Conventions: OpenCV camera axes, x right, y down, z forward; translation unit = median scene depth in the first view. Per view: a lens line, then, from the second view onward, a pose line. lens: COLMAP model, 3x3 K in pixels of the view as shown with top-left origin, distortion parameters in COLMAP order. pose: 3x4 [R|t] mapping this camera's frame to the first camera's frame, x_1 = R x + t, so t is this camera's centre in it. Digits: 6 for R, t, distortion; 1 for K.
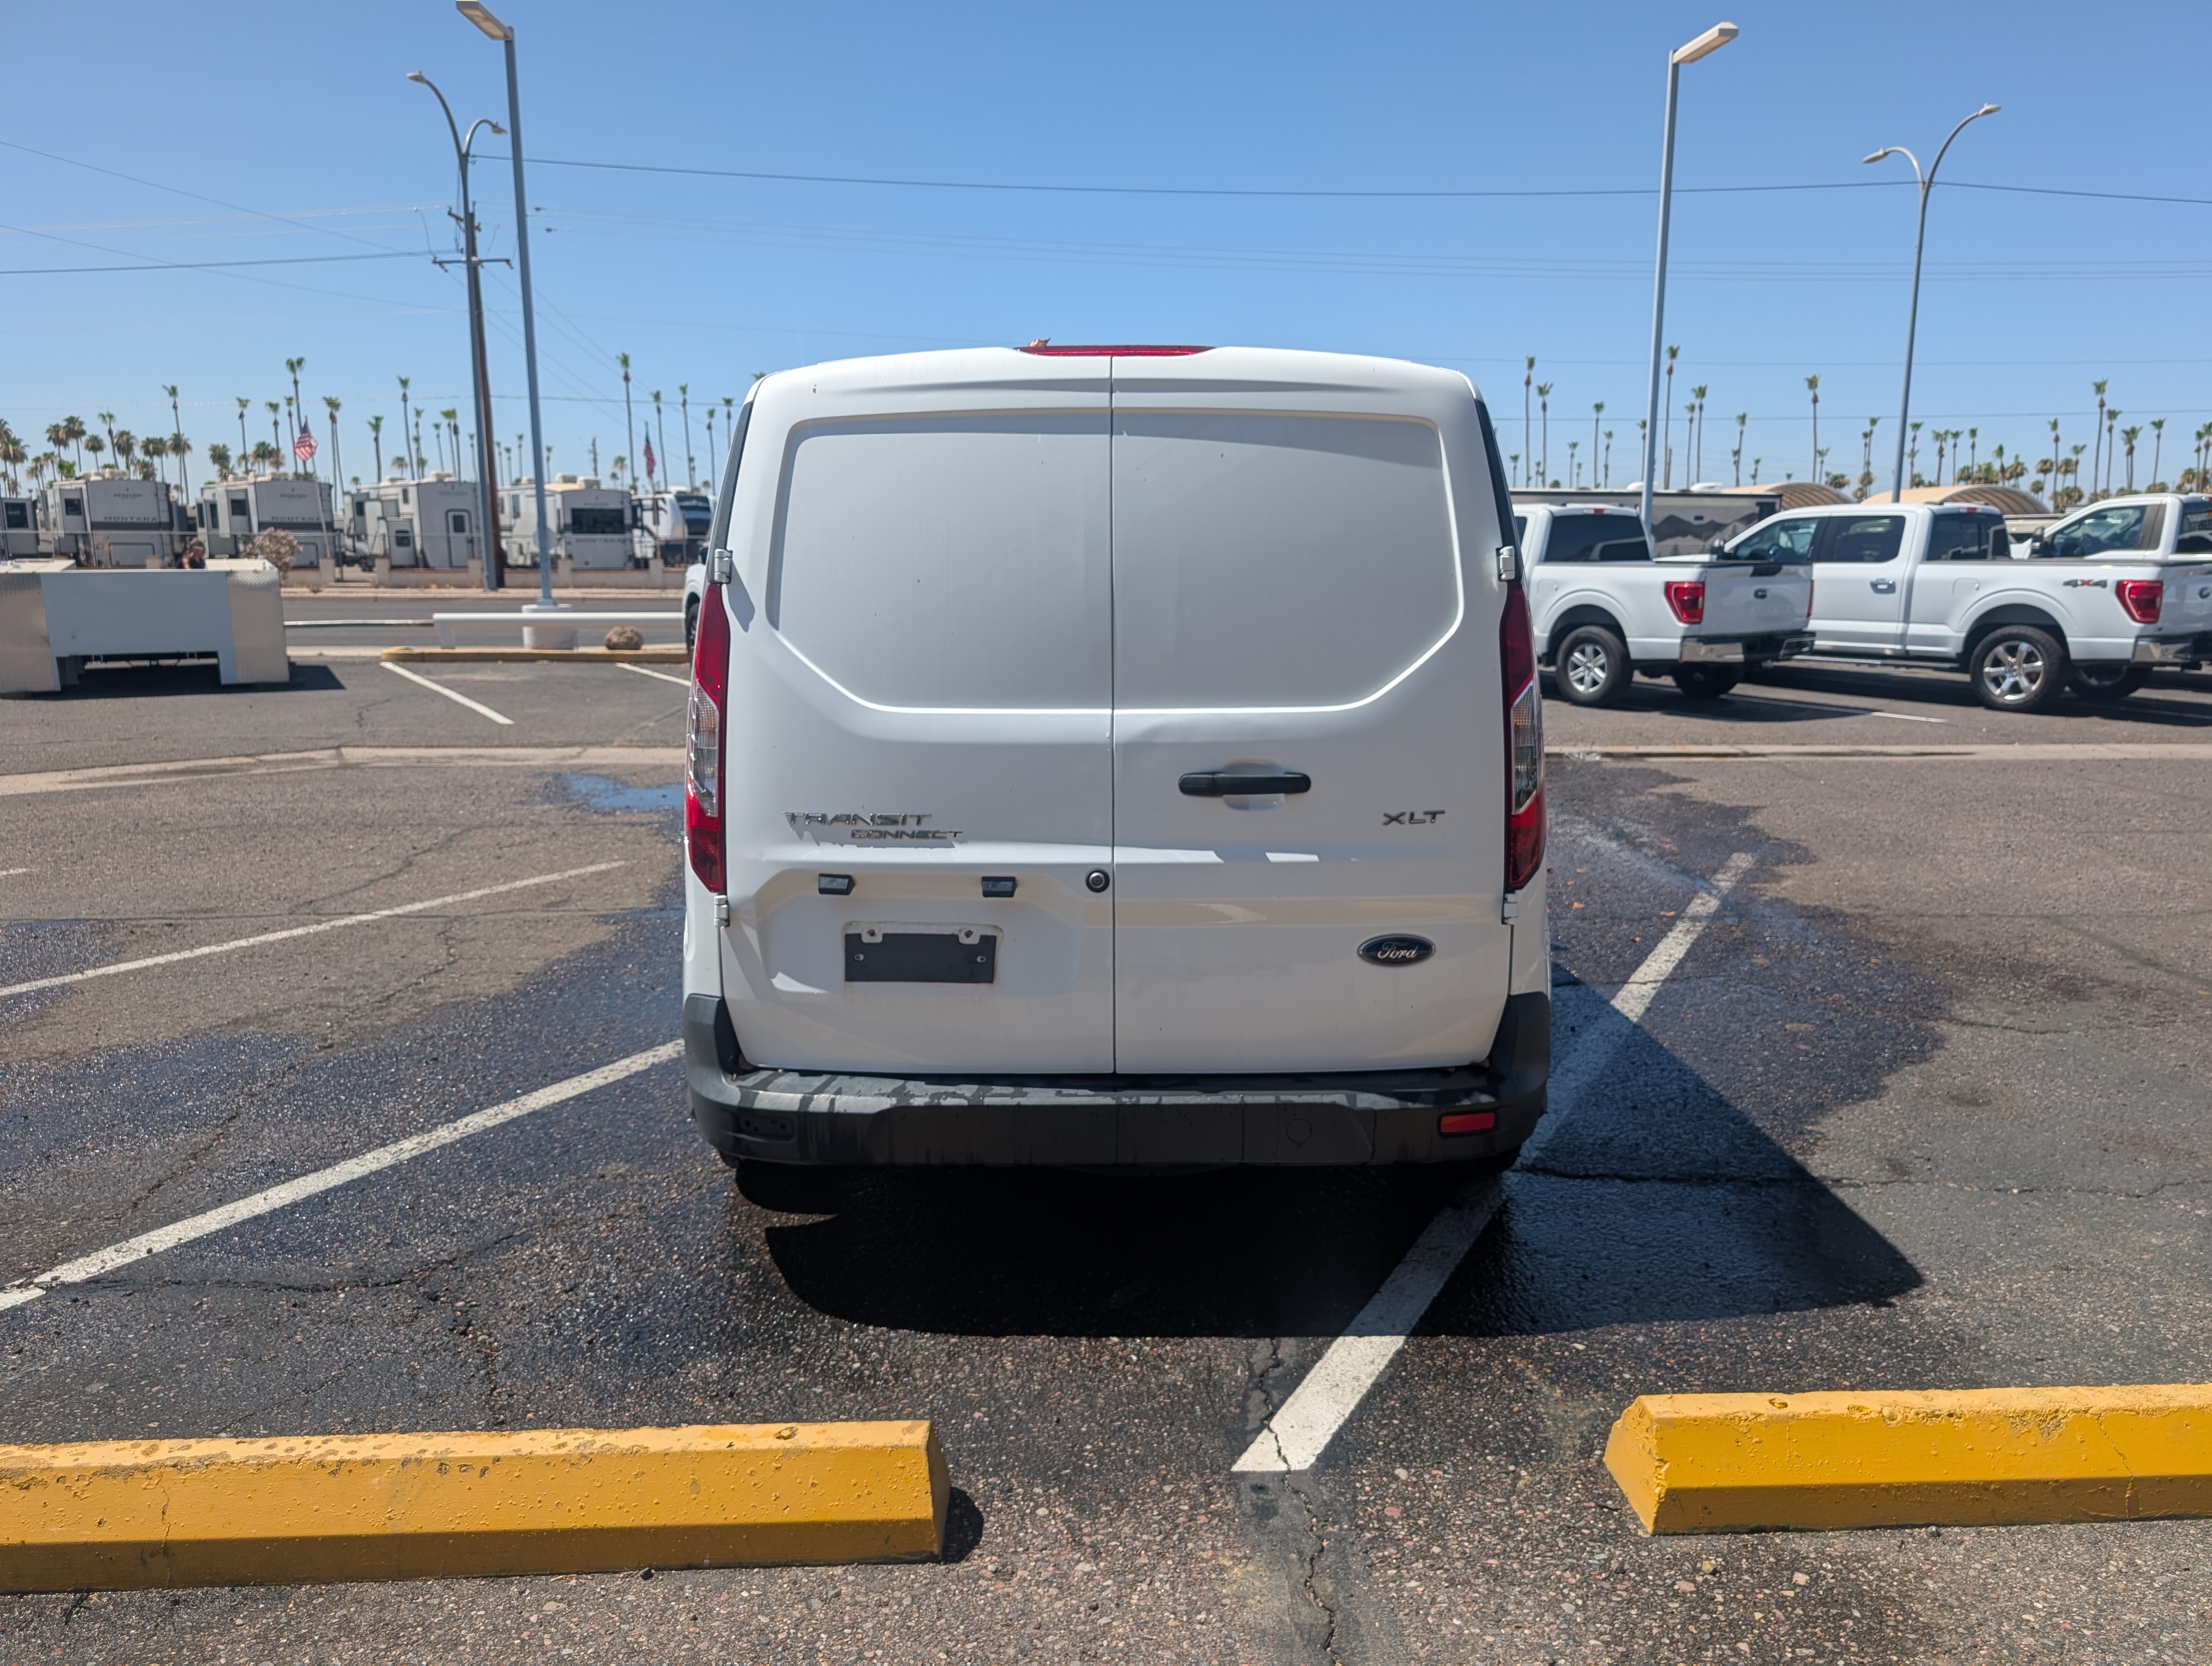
lens RADIAL K [[1593.8, 0, 1127.9], [0, 1593.8, 851.5], [0, 0, 1]] dist [0.015589, -0.015231]
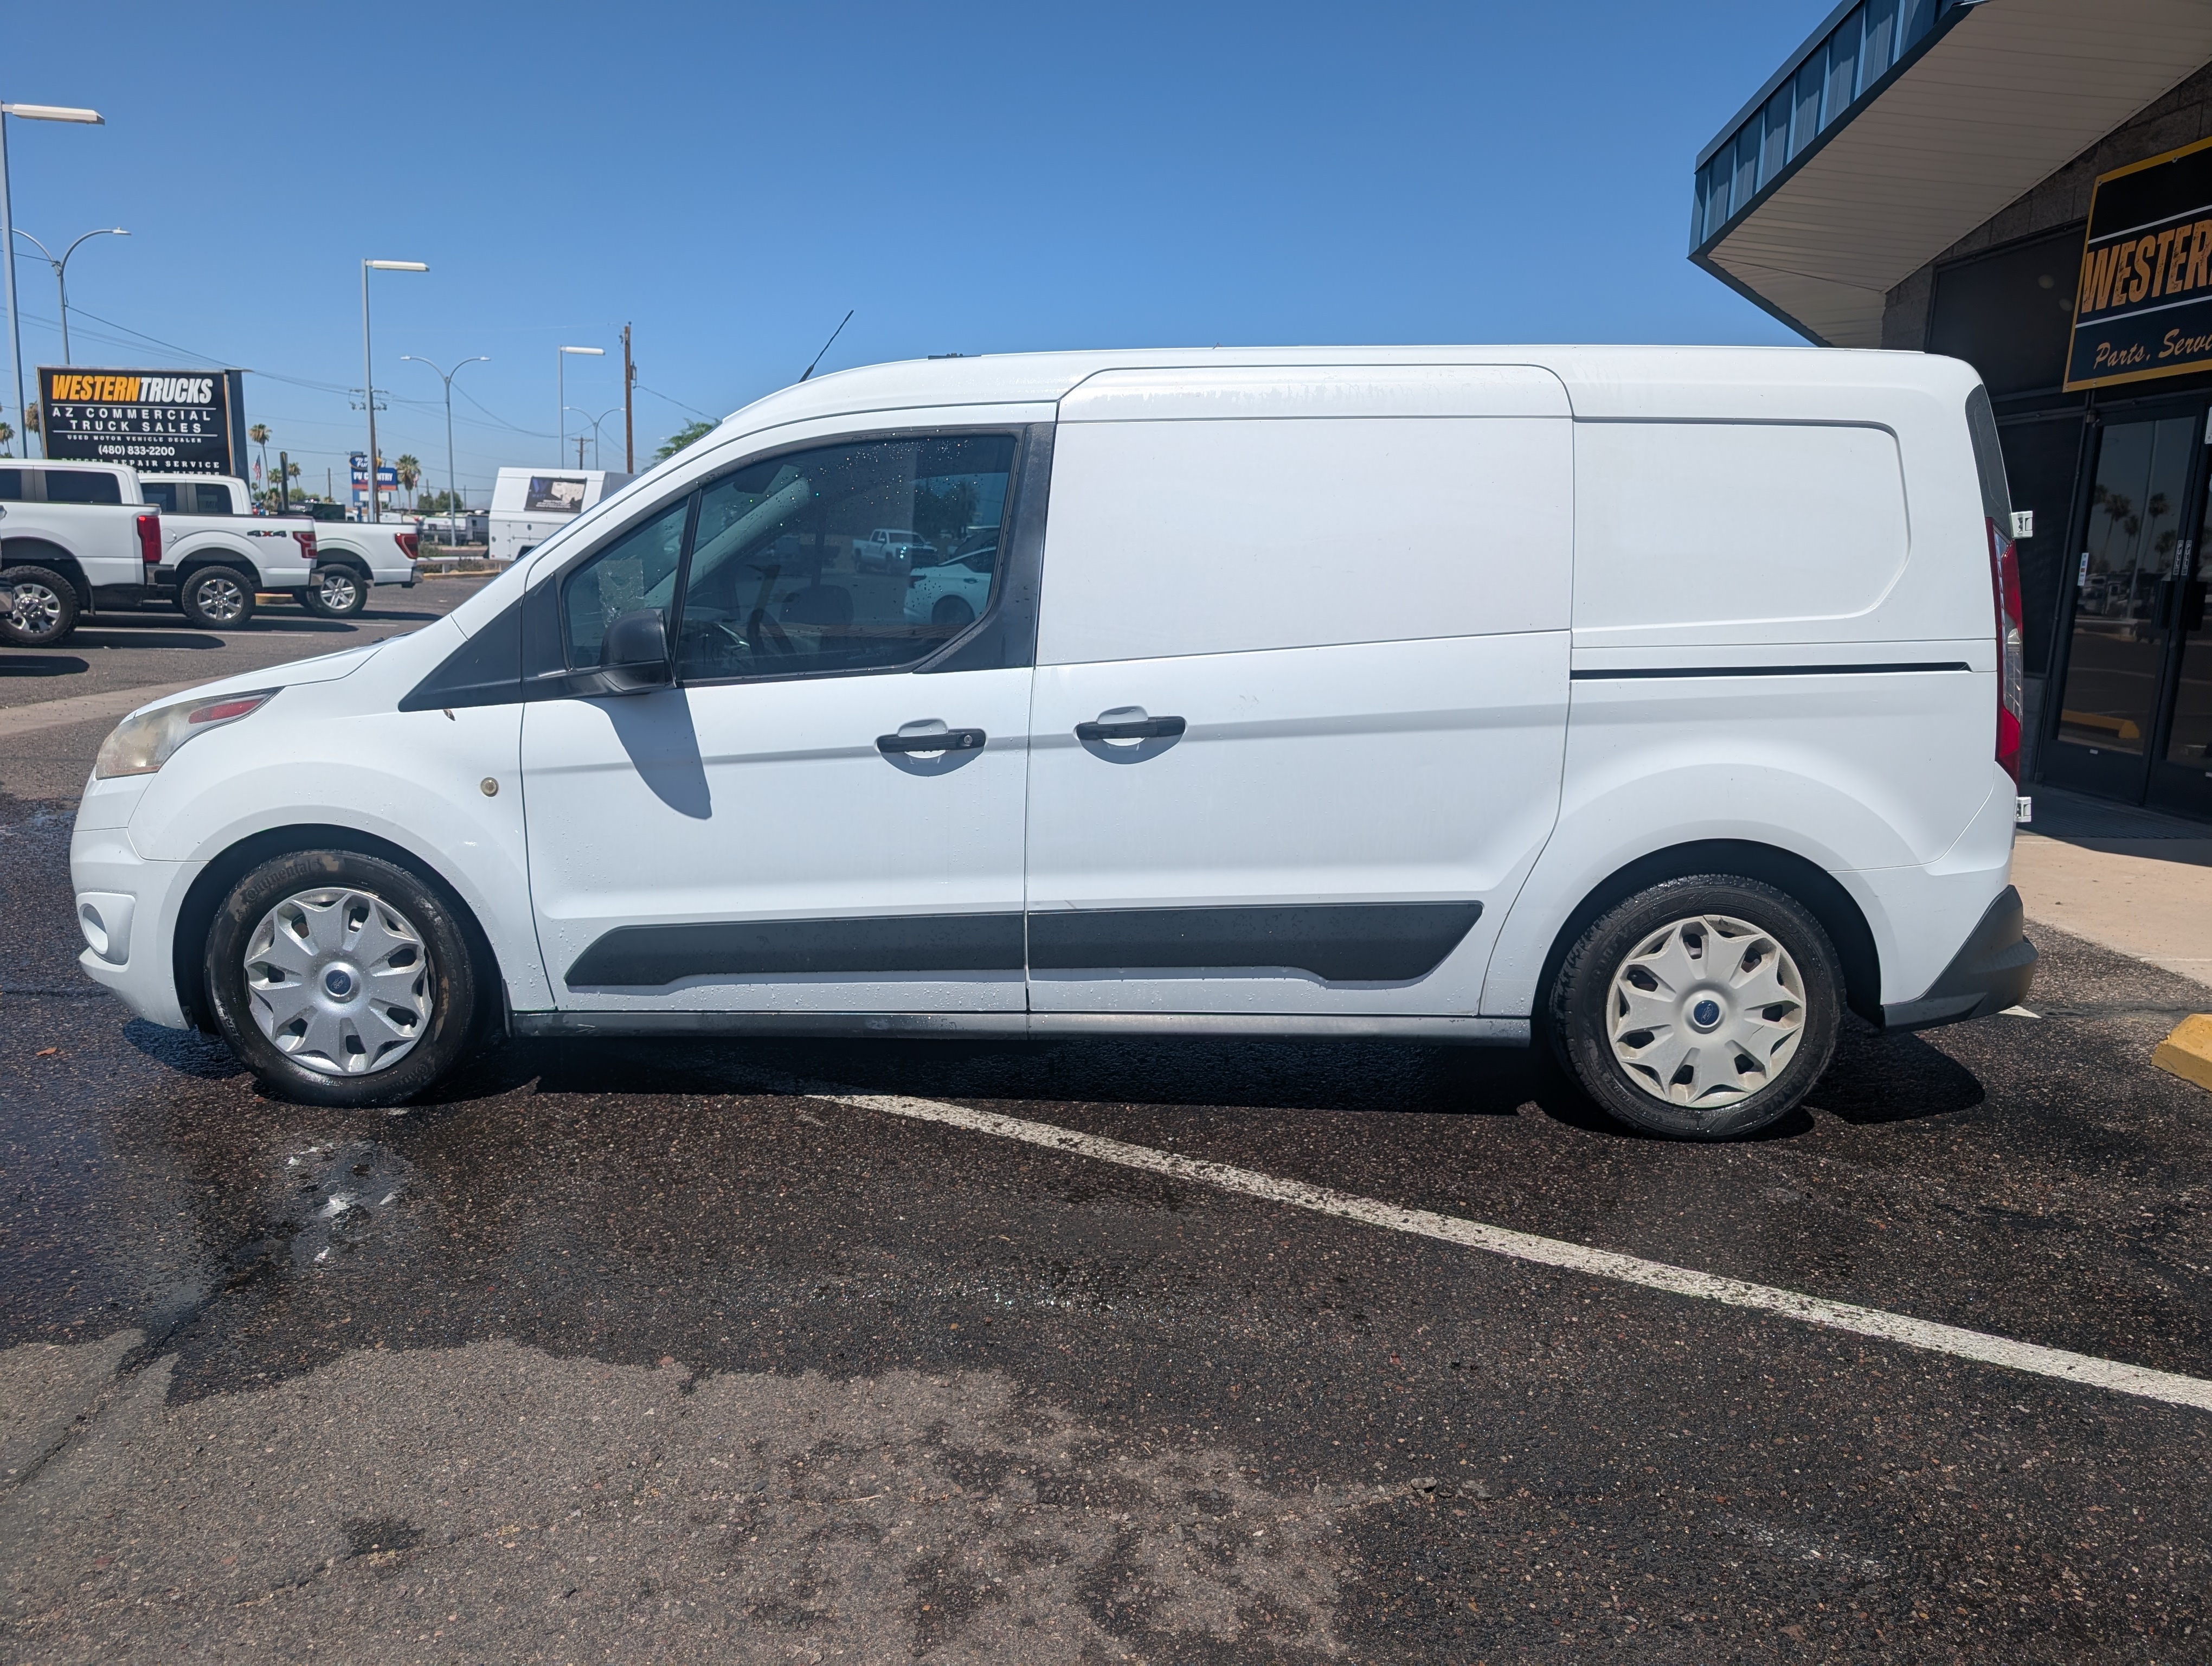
lens RADIAL K [[1593.8, 0, 1083.9], [0, 1593.8, 849.8], [0, 0, 1]] dist [0.015589, -0.015231]
pose [[0.030372, -0.186312, 0.982021, -1.015056], [0.154932, 0.971477, 0.179520, -0.180314], [-0.987458, 0.146694, 0.058372, 1.126996]]
